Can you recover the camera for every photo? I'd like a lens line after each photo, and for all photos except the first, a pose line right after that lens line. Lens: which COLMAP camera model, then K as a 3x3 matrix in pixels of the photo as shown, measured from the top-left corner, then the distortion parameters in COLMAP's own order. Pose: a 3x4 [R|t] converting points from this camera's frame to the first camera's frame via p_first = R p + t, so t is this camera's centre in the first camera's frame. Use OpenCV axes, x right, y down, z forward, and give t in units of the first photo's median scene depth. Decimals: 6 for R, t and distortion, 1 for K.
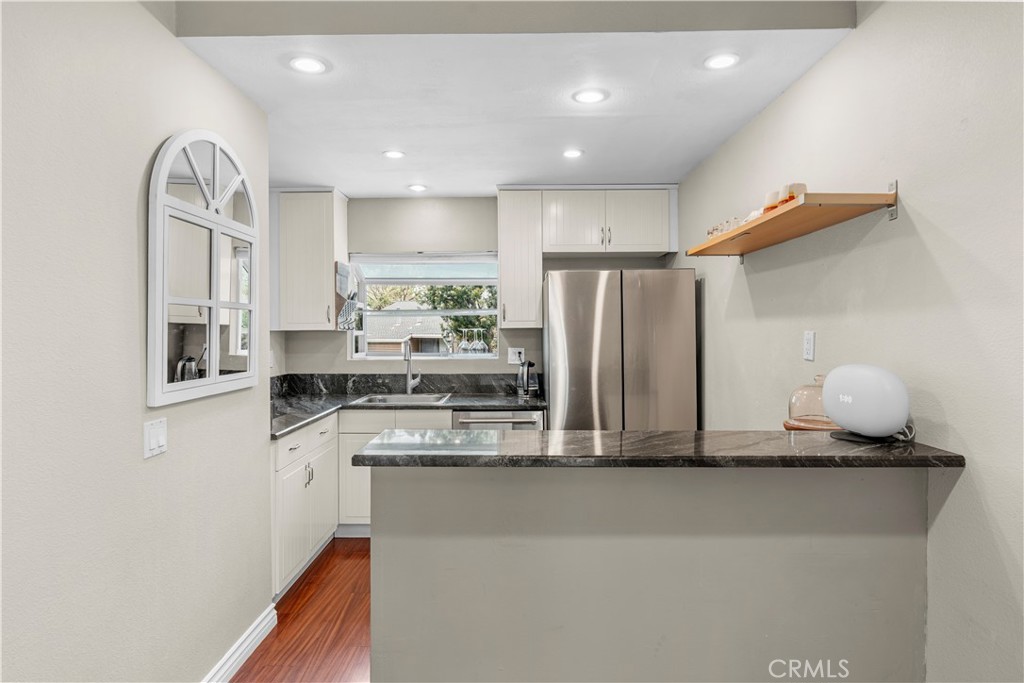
lens RADIAL K [[602.0, 0, 502.2], [0, 602.0, 337.3], [0, 0, 1]] dist [0.002737, -0.000363]
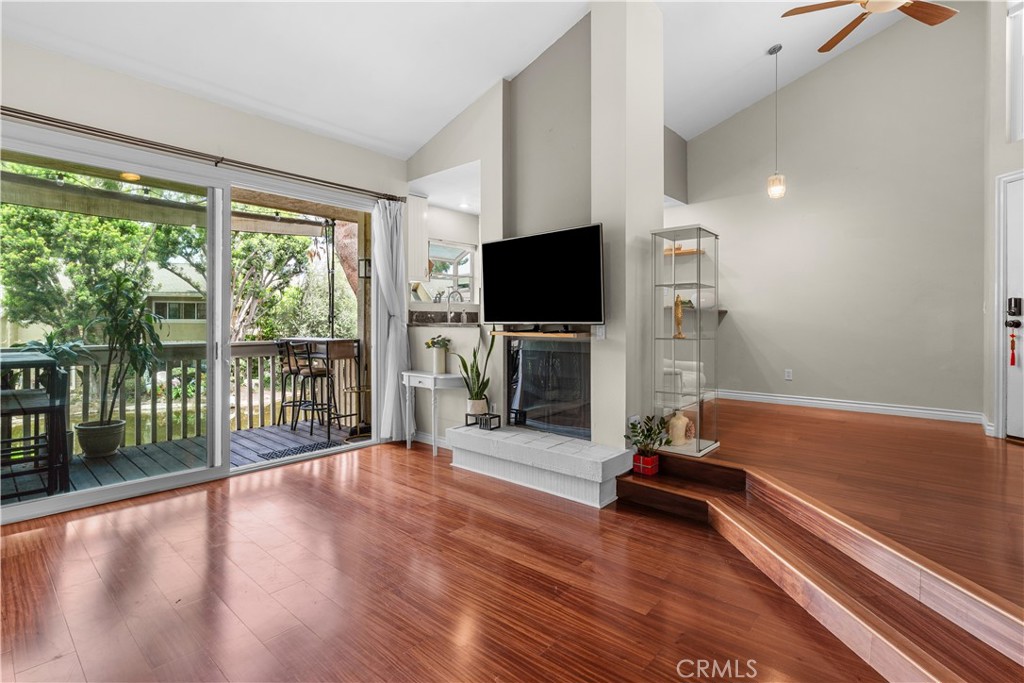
lens RADIAL K [[472.1, 0, 560.3], [0, 472.1, 323.4], [0, 0, 1]] dist [-0.003595, -0.000058]
pose [[0.593010, -0.011016, 0.805120, -1.101270], [0.012419, 0.999913, 0.004534, 0.099152], [-0.805099, 0.007310, 0.593095, -0.051912]]
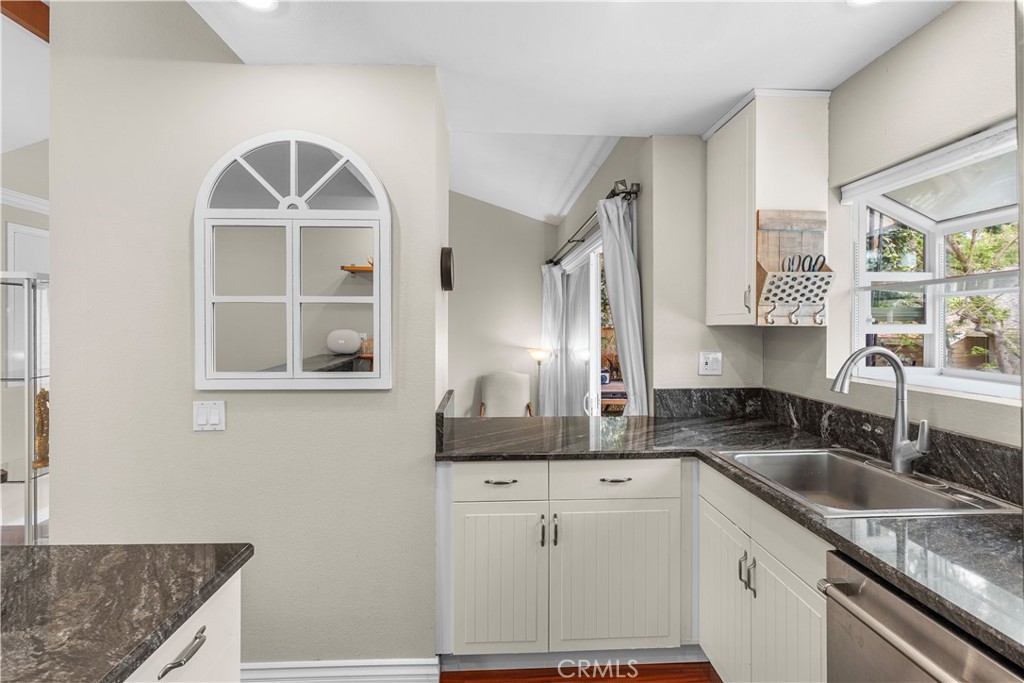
lens RADIAL K [[472.1, 0, 512.3], [0, 472.1, 326.6], [0, 0, 1]] dist [-0.003595, -0.000058]
pose [[0.049289, 0.004352, -0.998775, 0.181828], [-0.010407, 0.999938, 0.003843, -0.009401], [0.998730, 0.010205, 0.049331, 0.734498]]
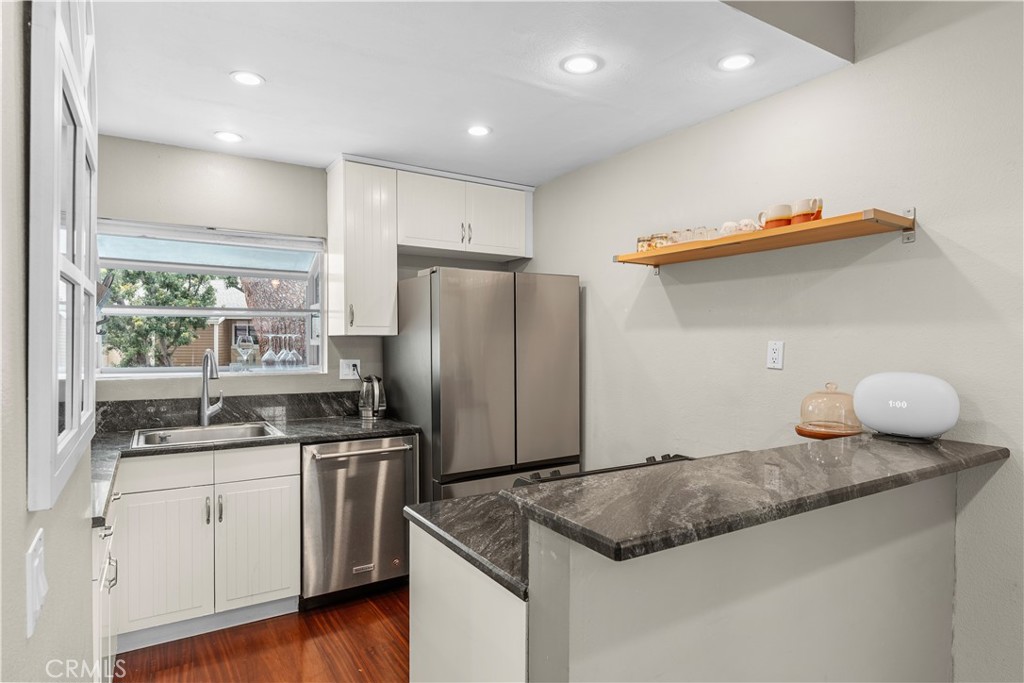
lens RADIAL K [[602.0, 0, 528.4], [0, 602.0, 355.0], [0, 0, 1]] dist [0.002737, -0.000363]
pose [[0.826176, -0.006623, 0.563373, -0.251127], [-0.001884, 0.999893, 0.014517, -0.000443], [-0.563409, -0.013055, 0.826075, 0.206699]]
